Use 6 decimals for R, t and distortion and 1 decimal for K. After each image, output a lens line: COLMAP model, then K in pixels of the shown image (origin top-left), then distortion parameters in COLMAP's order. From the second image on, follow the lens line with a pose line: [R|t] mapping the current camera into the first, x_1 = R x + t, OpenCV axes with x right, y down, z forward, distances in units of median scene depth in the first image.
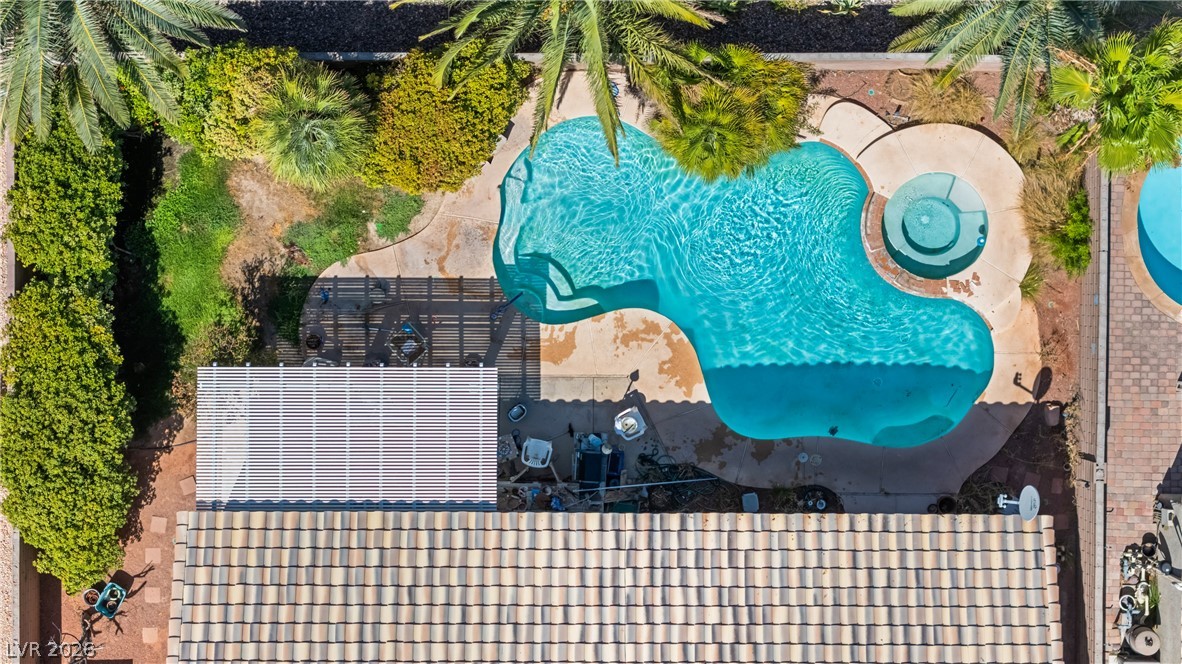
lens RADIAL K [[2397.6, 0, 591.0], [0, 2397.6, 332.0], [0, 0, 1]] dist [0.005453, -0.137860]
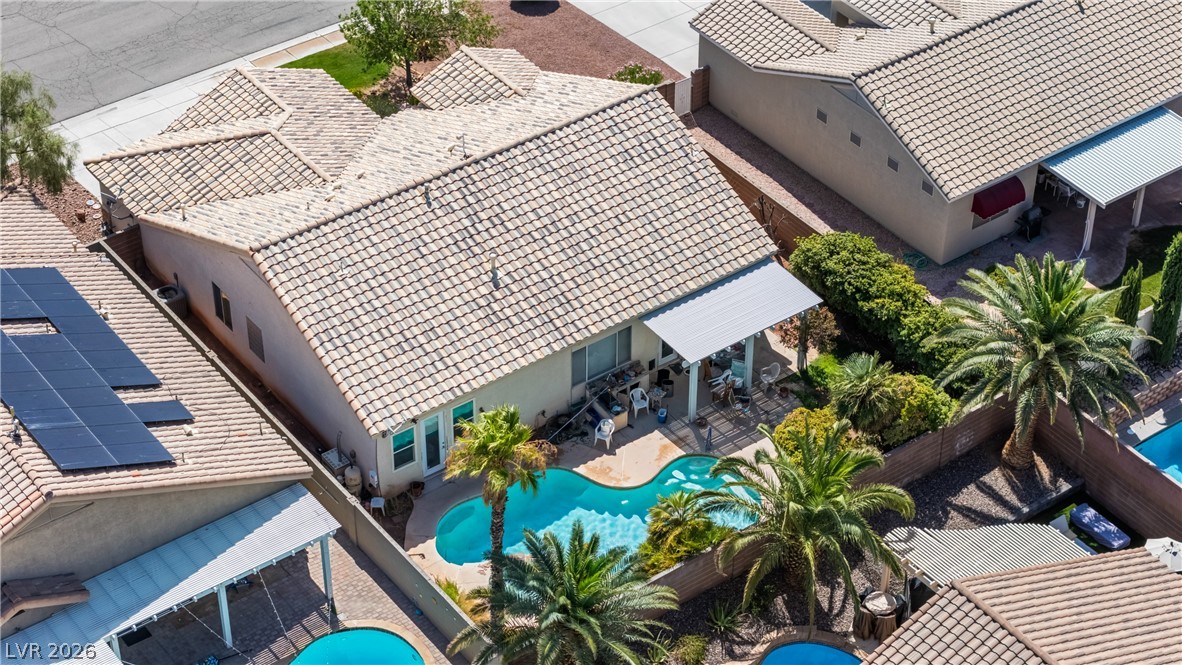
lens RADIAL K [[2397.6, 0, 591.0], [0, 2397.6, 332.5], [0, 0, 1]] dist [0.005453, -0.137860]
pose [[-0.800212, 0.366478, -0.474715, 0.825060], [-0.599616, -0.503397, 0.622135, -0.998904], [-0.010971, 0.782487, 0.622571, -0.082605]]
